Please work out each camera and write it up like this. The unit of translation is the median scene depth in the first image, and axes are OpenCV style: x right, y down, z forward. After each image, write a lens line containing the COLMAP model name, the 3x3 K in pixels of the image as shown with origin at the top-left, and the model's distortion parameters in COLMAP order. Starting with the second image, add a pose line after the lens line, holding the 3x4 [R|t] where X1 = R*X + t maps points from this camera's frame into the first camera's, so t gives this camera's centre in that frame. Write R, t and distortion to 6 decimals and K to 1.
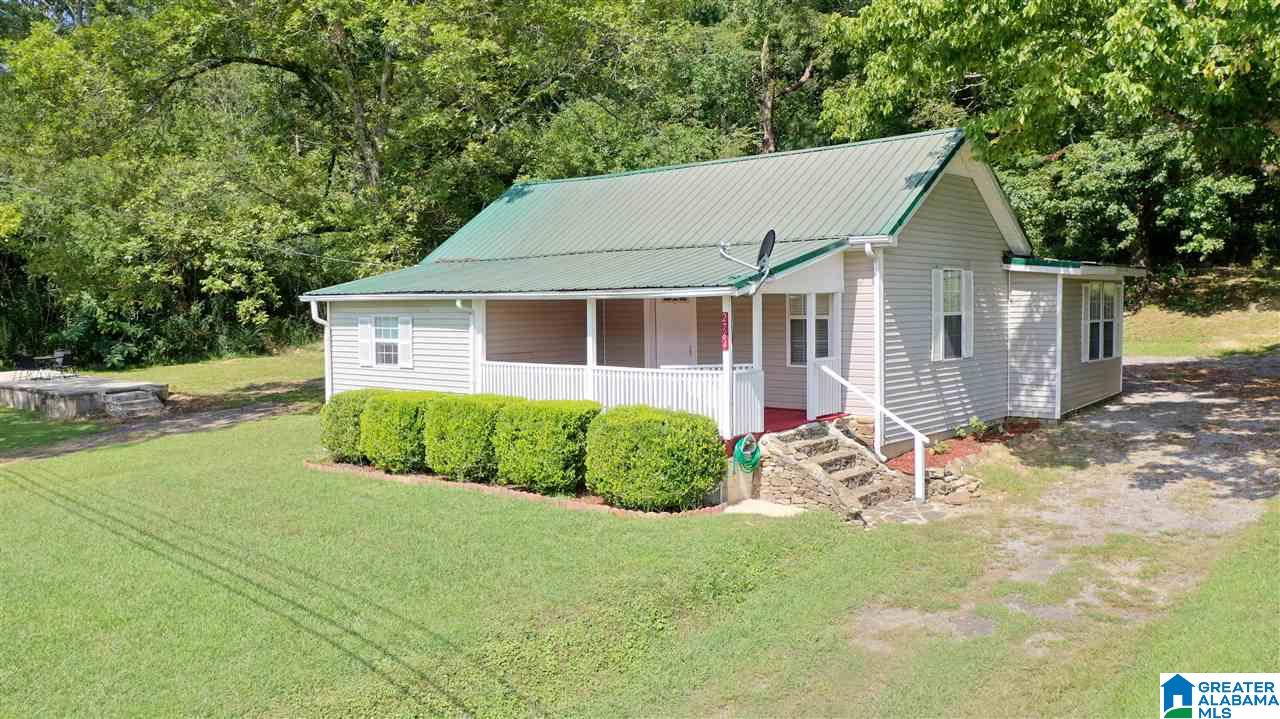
lens RADIAL K [[1010.7, 0, 640.0], [0, 1010.7, 359.5], [0, 0, 1]] dist [0.001293, 0.004758]
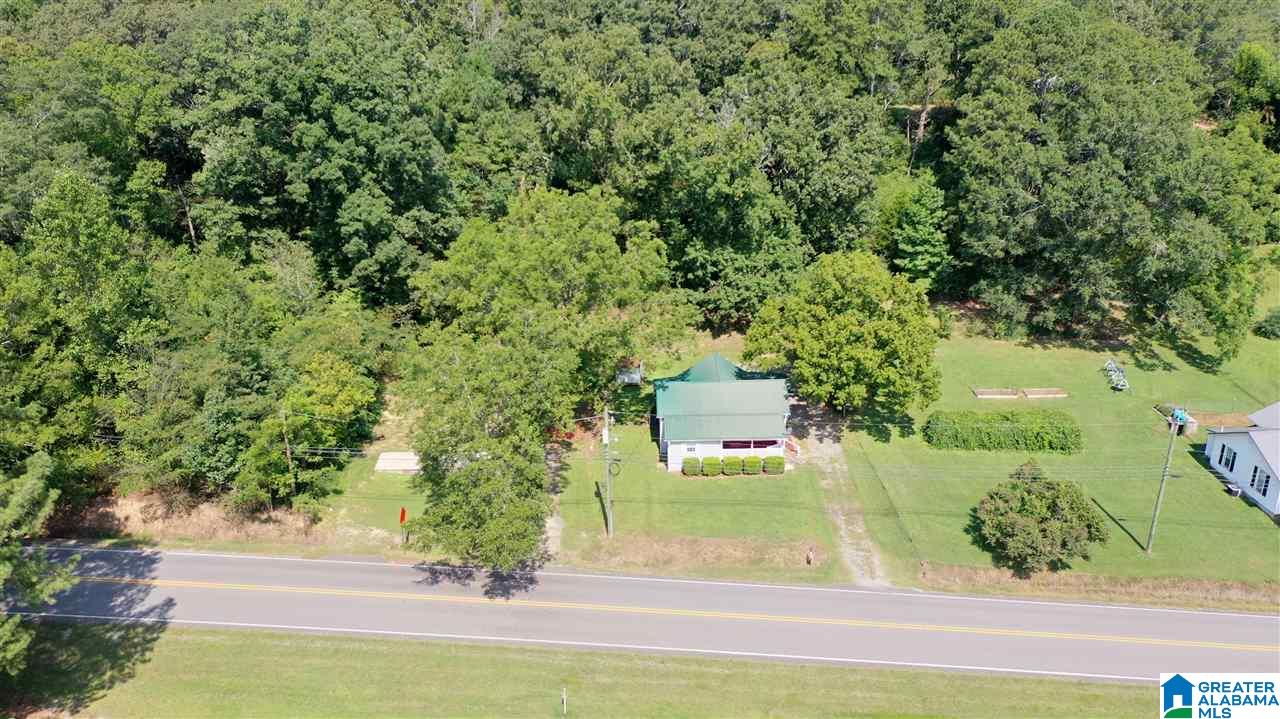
lens RADIAL K [[1006.3, 0, 640.0], [0, 1006.3, 359.5], [0, 0, 1]] dist [-0.000193, 0.000445]
pose [[0.752520, -0.237011, 0.614442, -3.448892], [0.041750, 0.948287, 0.314655, -2.022188], [-0.657244, -0.211132, 0.723501, -2.255877]]
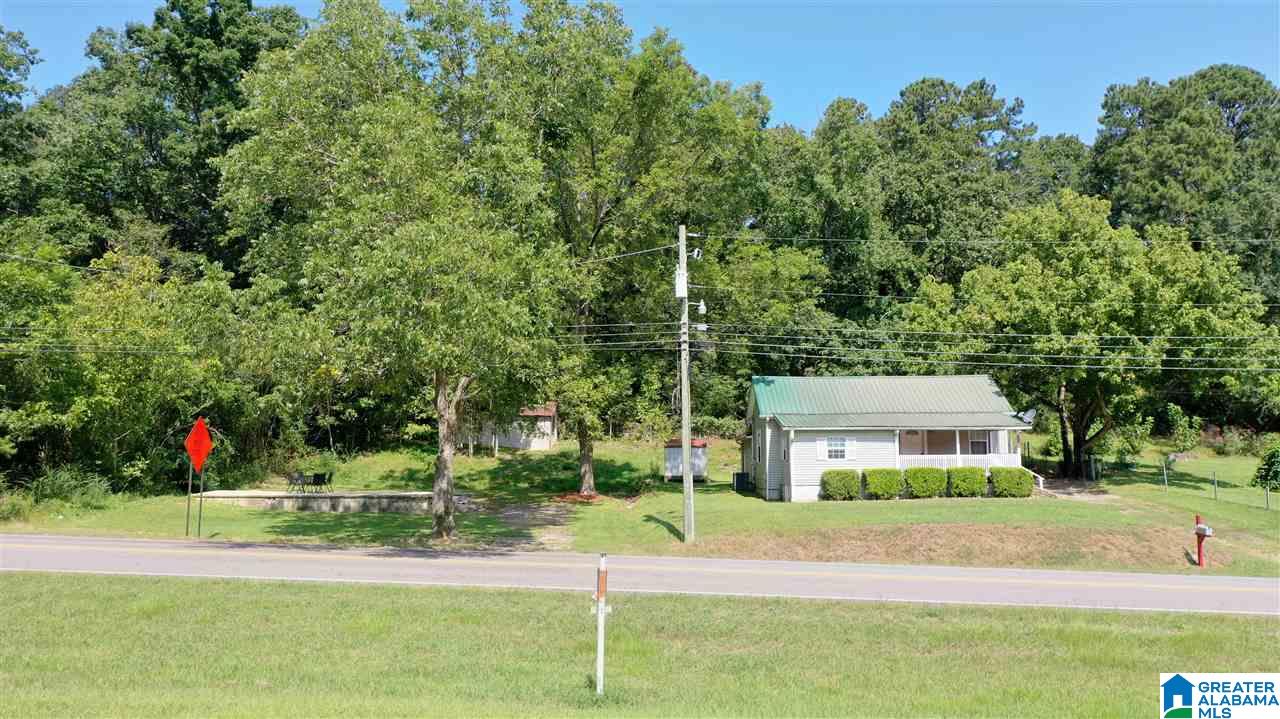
lens RADIAL K [[1010.7, 0, 640.0], [0, 1010.7, 359.5], [0, 0, 1]] dist [0.001293, 0.004758]
pose [[0.751421, 0.083975, 0.654457, -2.299086], [0.035911, 0.985193, -0.167645, 0.165026], [-0.658845, 0.149474, 0.737279, -0.444374]]
